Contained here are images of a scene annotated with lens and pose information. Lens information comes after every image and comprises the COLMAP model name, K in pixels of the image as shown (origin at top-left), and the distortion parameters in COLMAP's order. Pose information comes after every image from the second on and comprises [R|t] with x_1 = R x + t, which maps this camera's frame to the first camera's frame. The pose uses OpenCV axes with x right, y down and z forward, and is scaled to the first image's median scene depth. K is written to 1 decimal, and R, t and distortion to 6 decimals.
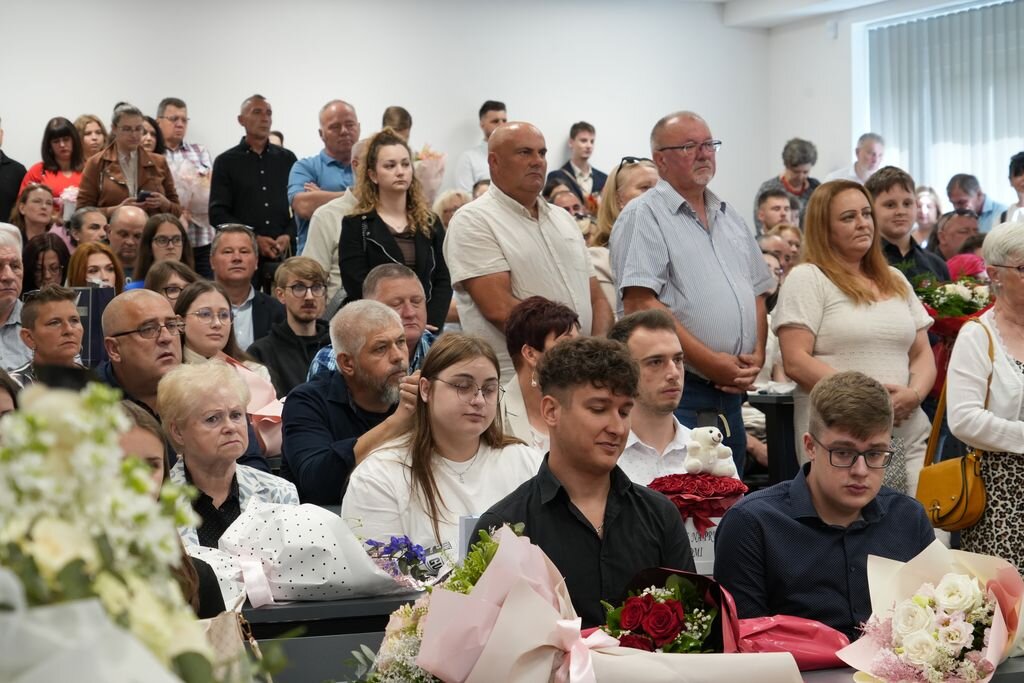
lens RADIAL K [[2256.7, 0, 511.9], [0, 2256.7, 342.3], [0, 0, 1]] dist [0.046519, 0.000000]
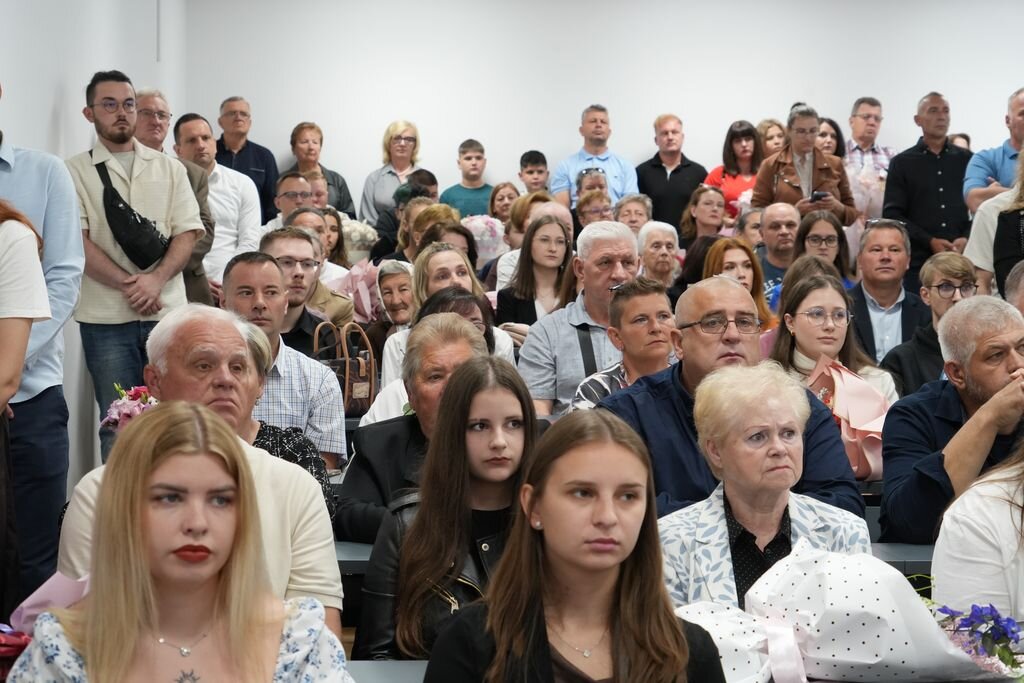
lens RADIAL K [[2067.1, 0, 510.3], [0, 2067.1, 275.8], [0, 0, 1]] dist [0.043498, 0.000000]
pose [[0.943055, 0.010777, -0.332462, 0.021228], [-0.022705, 0.999229, -0.032015, 0.001756], [0.331861, 0.037740, 0.942573, 0.209766]]
